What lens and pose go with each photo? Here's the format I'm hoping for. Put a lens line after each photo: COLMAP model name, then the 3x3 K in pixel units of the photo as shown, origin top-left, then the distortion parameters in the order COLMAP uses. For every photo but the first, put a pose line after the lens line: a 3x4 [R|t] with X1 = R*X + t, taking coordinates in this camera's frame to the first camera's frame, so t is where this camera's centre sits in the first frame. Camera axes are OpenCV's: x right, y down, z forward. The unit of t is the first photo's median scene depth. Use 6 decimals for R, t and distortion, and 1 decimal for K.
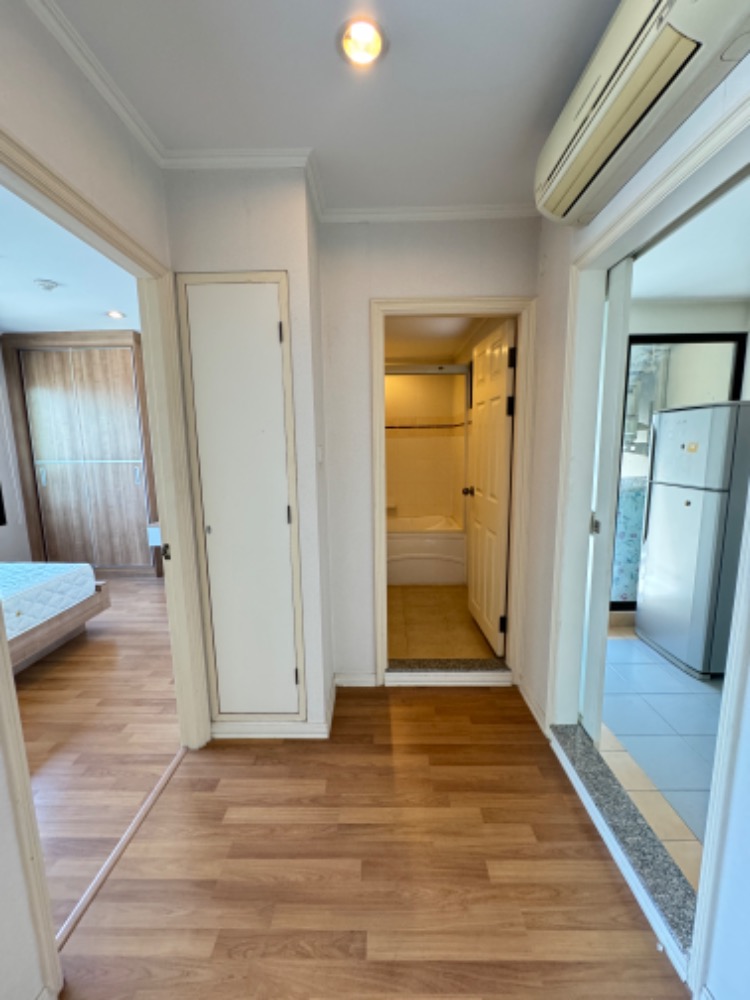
lens RADIAL K [[397.2, 0, 375.0], [0, 397.2, 500.0], [0, 0, 1]] dist [0.001583, 0.000018]
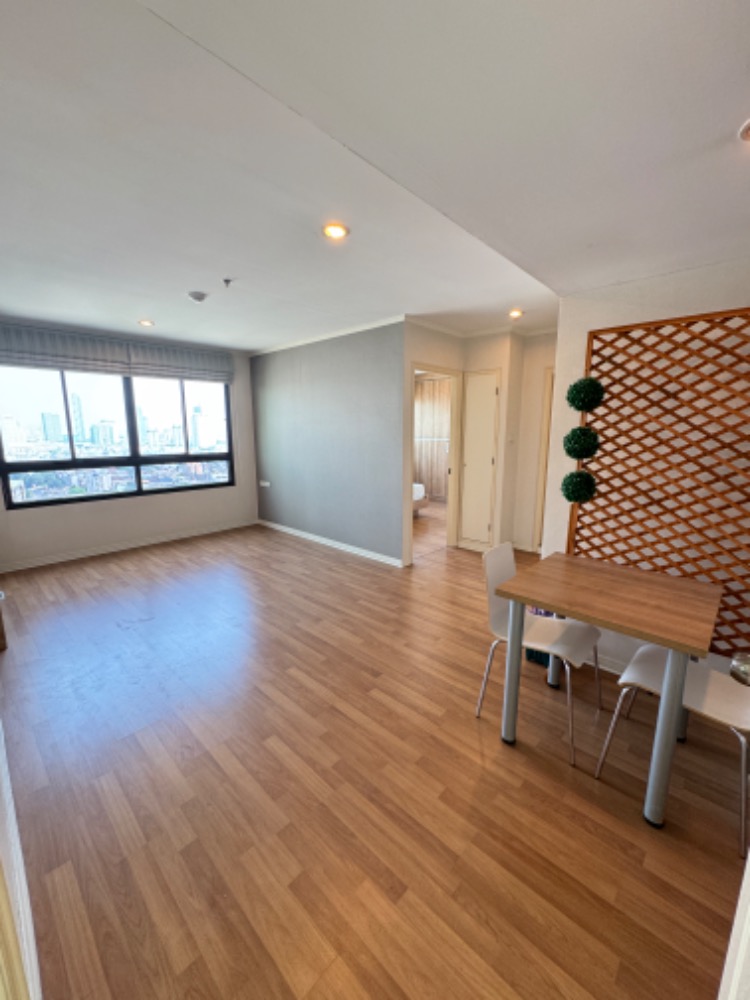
lens RADIAL K [[397.2, 0, 375.0], [0, 397.2, 500.0], [0, 0, 1]] dist [0.001583, 0.000018]
pose [[0.739948, 0.132253, -0.659535, 0.666450], [-0.104105, 0.991184, 0.081960, 0.108656], [0.664559, 0.008015, 0.747192, -1.000429]]
